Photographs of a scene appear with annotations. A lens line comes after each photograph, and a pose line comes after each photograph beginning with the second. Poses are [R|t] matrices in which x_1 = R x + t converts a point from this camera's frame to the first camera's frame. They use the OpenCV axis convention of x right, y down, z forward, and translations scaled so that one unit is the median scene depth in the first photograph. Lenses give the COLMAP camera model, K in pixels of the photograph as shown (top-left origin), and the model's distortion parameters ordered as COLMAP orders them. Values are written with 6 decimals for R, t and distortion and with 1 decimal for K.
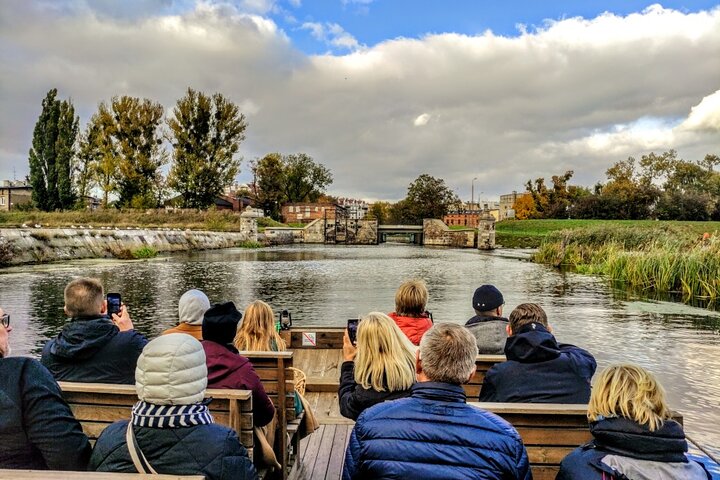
lens RADIAL K [[2211.2, 0, 360.0], [0, 2211.2, 240.0], [0, 0, 1]] dist [-0.119621, -0.324473]
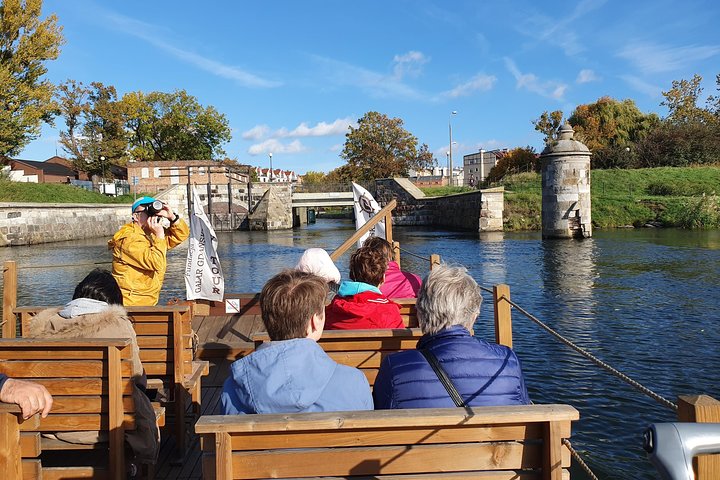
lens RADIAL K [[2211.2, 0, 360.0], [0, 2211.2, 240.0], [0, 0, 1]] dist [-0.119621, -0.324473]
pose [[0.998993, -0.035902, 0.026922, 0.007714], [0.035618, 0.999306, 0.010947, -0.000576], [-0.027296, -0.009977, 0.999578, 0.362860]]
